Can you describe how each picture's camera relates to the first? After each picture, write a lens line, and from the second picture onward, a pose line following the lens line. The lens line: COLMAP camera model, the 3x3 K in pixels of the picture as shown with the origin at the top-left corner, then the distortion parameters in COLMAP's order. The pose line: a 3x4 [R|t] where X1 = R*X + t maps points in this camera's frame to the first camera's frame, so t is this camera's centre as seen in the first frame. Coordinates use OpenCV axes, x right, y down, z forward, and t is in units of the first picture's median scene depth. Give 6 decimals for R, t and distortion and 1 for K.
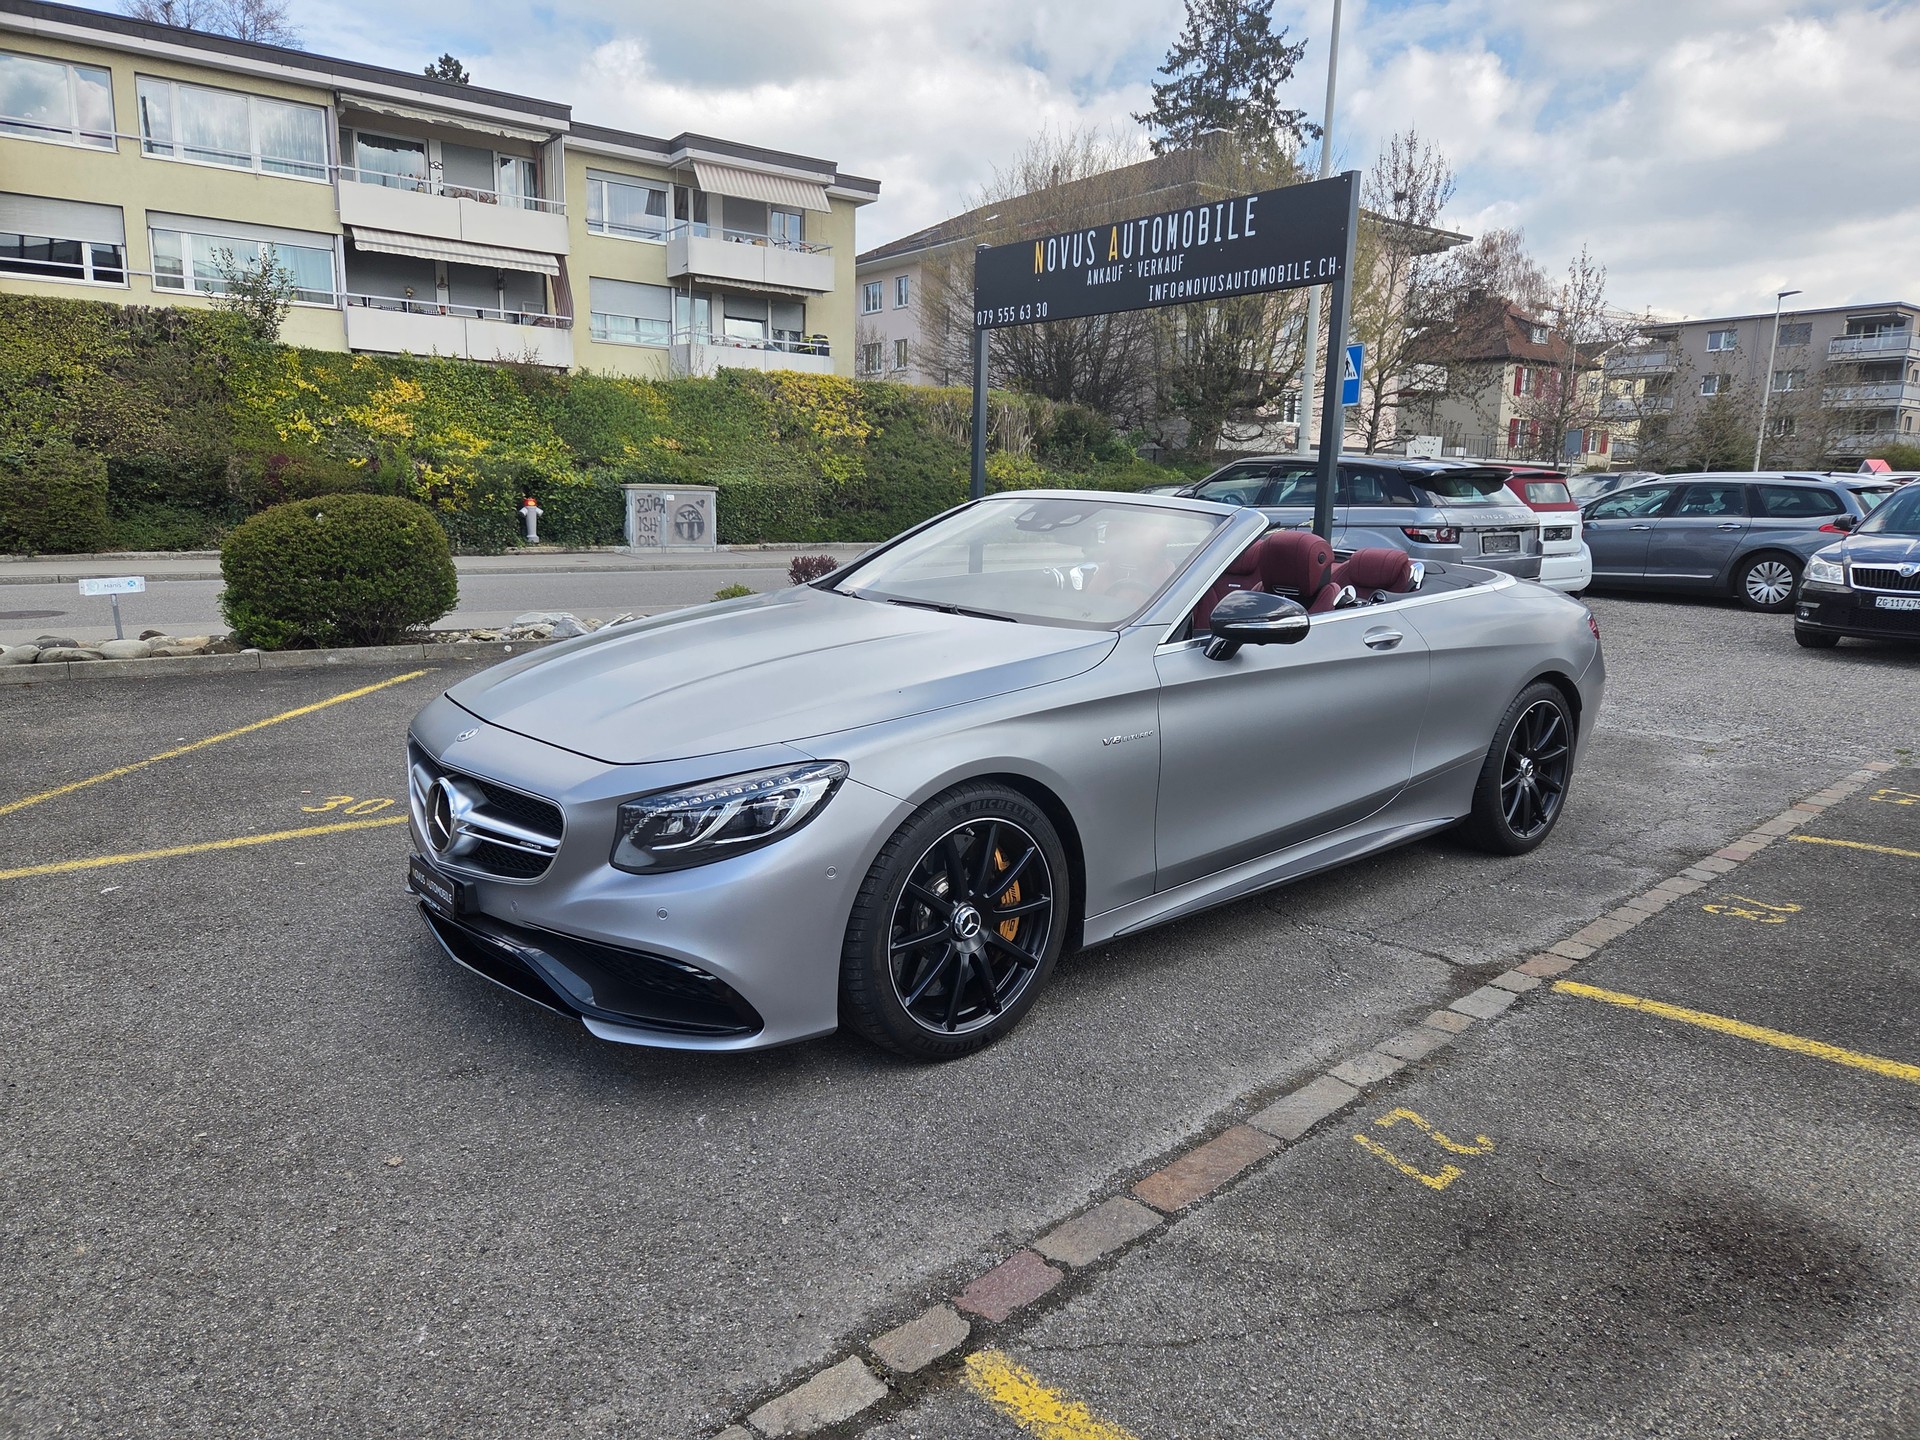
lens RADIAL K [[1264.8, 0, 960.2], [0, 1264.8, 725.9], [0, 0, 1]] dist [0.073764, -0.057775]
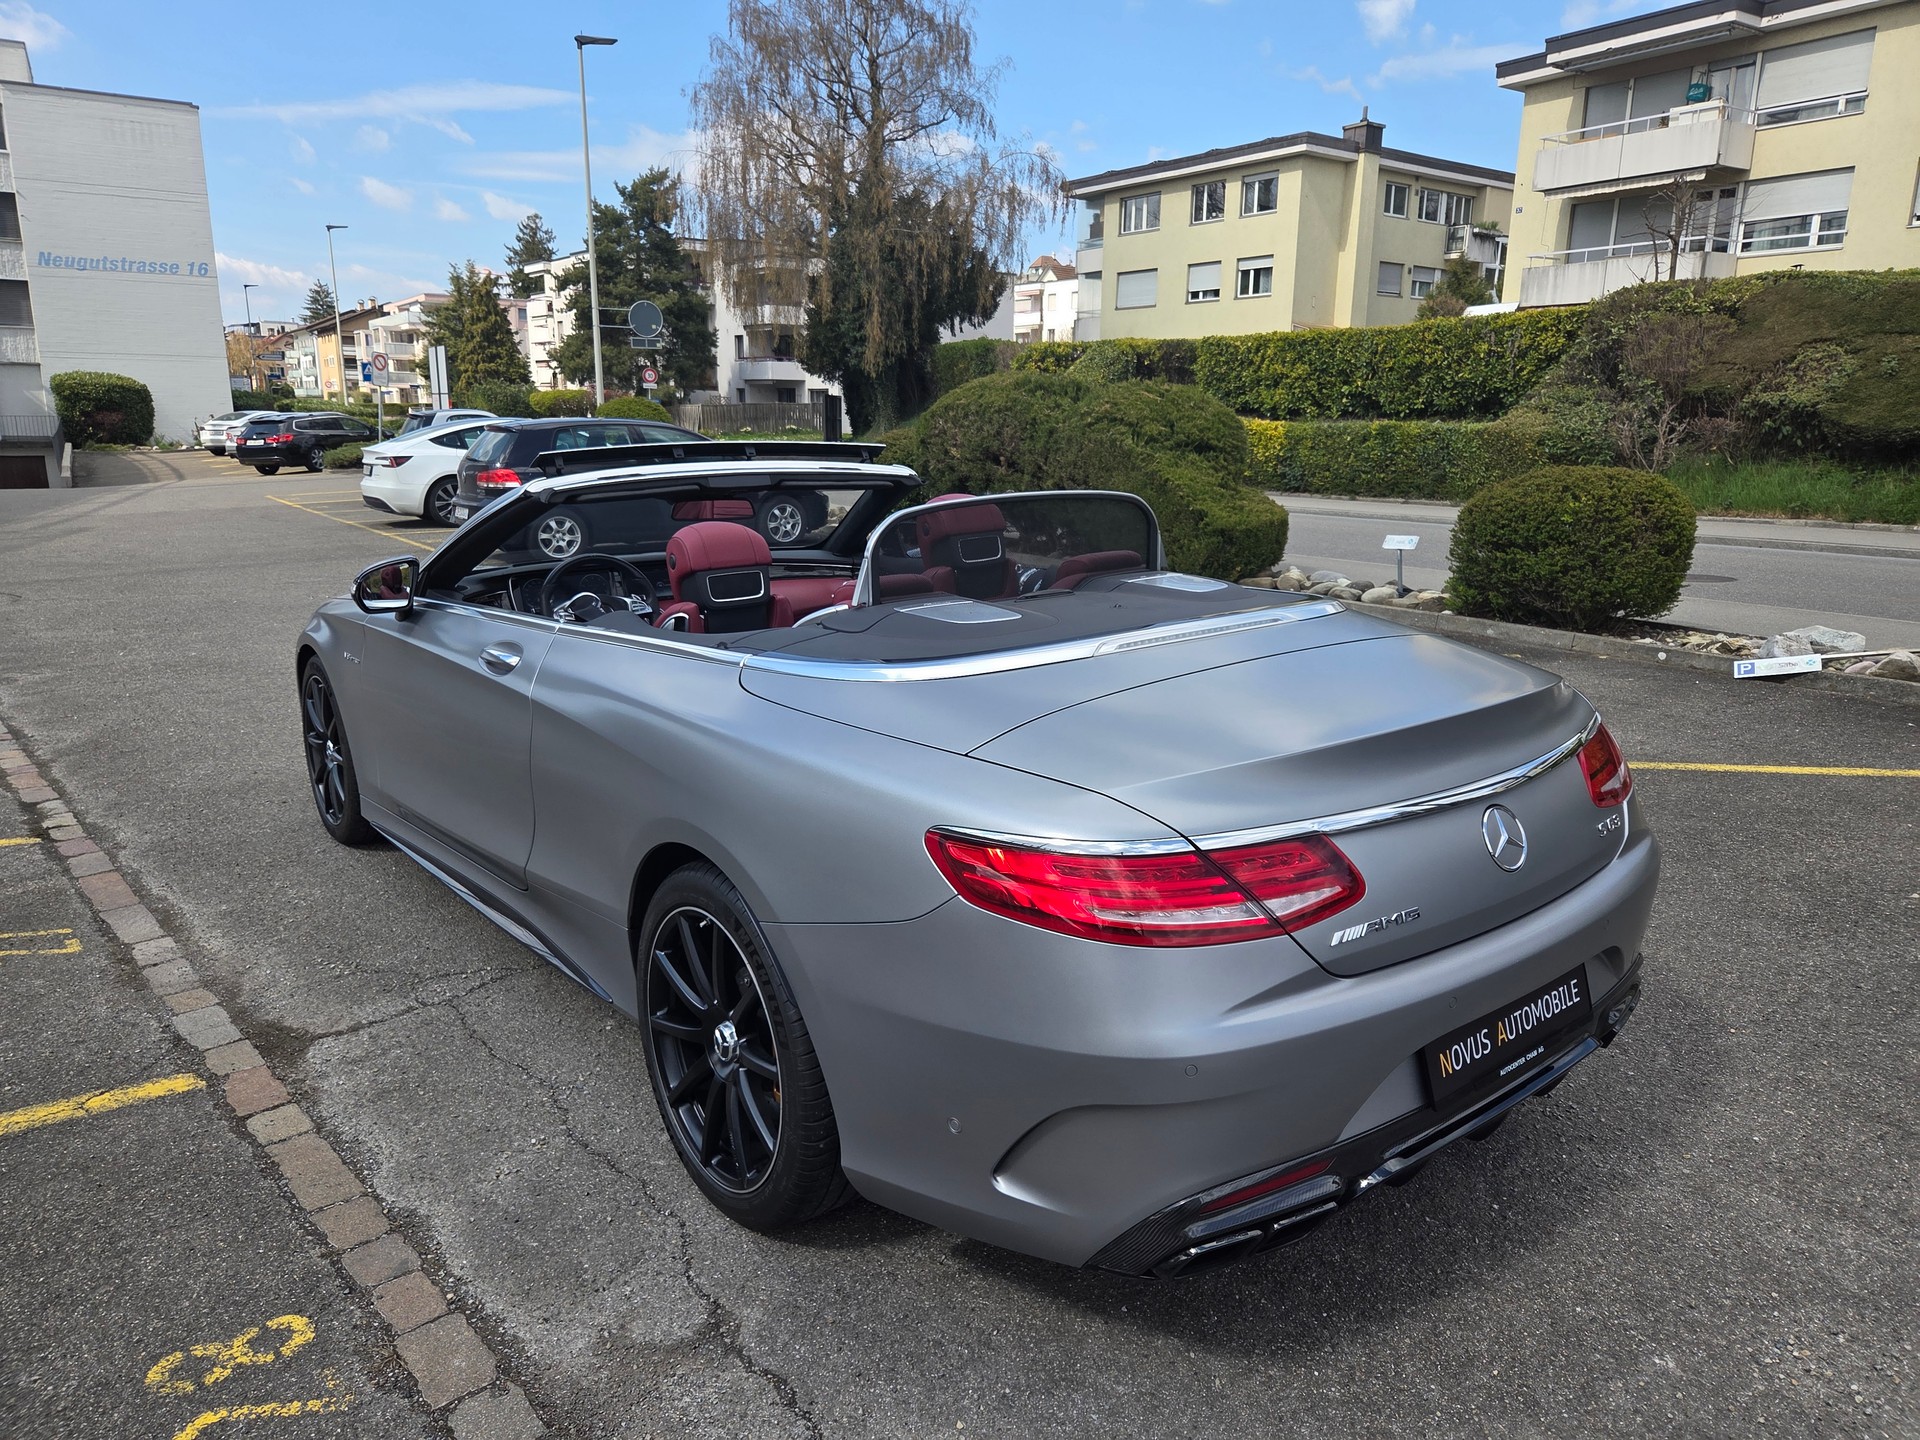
lens RADIAL K [[1280.4, 0, 983.0], [0, 1280.4, 715.0], [0, 0, 1]] dist [0.071616, -0.058002]
pose [[-0.029793, 0.202756, -0.978776, 0.437685], [-0.191868, 0.959841, 0.204674, -0.101156], [0.980968, 0.193894, 0.010306, 0.520361]]
